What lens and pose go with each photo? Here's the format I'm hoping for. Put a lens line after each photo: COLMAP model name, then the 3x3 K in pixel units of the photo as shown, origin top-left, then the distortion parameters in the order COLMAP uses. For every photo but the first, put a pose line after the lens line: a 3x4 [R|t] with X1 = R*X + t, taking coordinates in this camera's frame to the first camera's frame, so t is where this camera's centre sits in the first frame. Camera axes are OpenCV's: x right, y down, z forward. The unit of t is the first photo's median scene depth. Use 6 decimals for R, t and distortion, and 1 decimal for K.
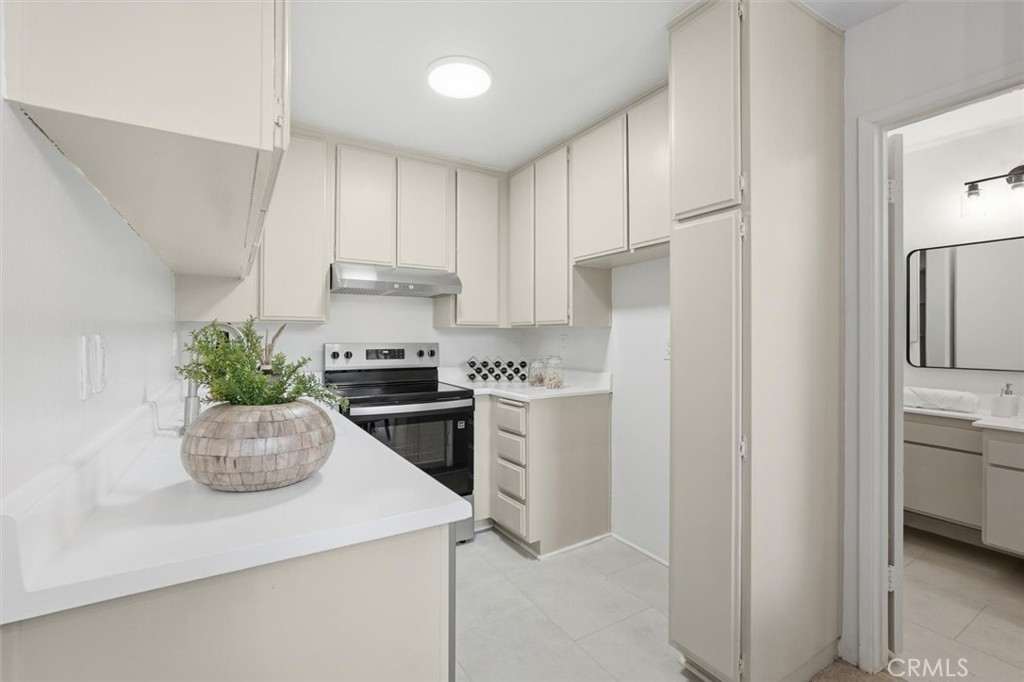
lens RADIAL K [[453.8, 0, 510.8], [0, 453.8, 335.2], [0, 0, 1]] dist [-0.011759, 0.006488]
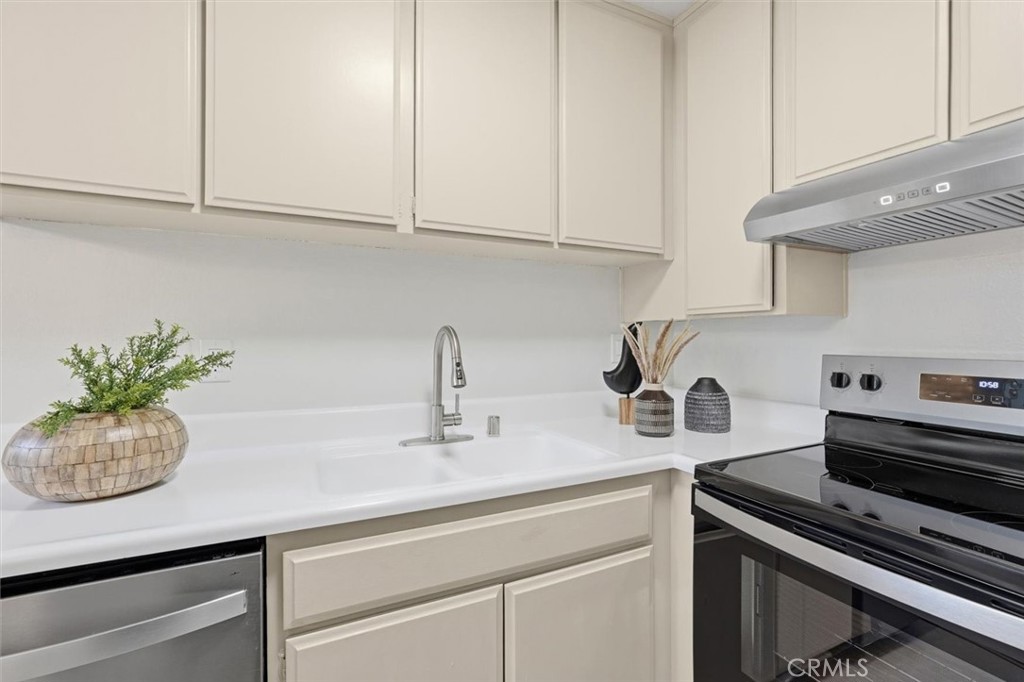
lens RADIAL K [[453.8, 0, 514.1], [0, 453.8, 337.5], [0, 0, 1]] dist [-0.011759, 0.006488]
pose [[-0.094491, -0.003220, -0.995521, 0.120617], [0.002713, 0.999990, -0.003492, 0.000126], [0.995522, -0.003031, -0.094481, 0.713151]]
